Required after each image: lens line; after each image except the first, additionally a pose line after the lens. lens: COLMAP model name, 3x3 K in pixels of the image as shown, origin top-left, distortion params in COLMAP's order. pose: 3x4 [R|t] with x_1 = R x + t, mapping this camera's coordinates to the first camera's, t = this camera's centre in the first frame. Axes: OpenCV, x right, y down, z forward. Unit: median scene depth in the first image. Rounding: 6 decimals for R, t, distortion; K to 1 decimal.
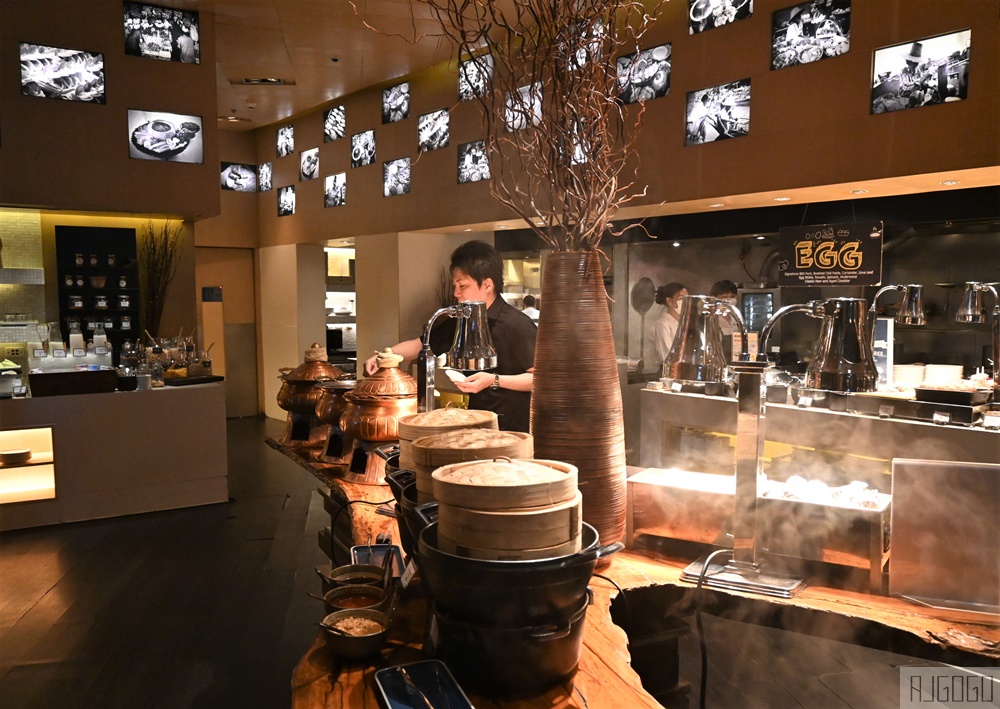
lens RADIAL K [[831.8, 0, 499.9], [0, 831.8, 354.0], [0, 0, 1]] dist [0.000638, -0.010918]
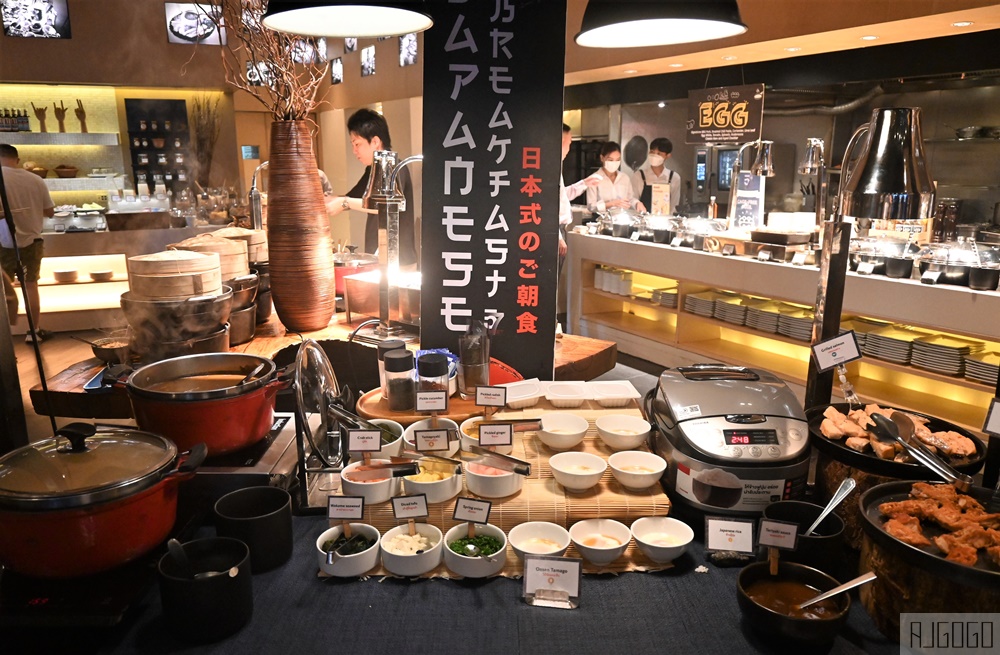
lens RADIAL K [[782.0, 0, 498.1], [0, 782.0, 328.8], [0, 0, 1]] dist [-0.013544, 0.012622]
pose [[0.983858, 0.035944, -0.175305, 0.265607], [-0.009391, 0.988641, 0.150003, 0.012255], [0.178705, -0.145936, 0.973020, -0.128010]]
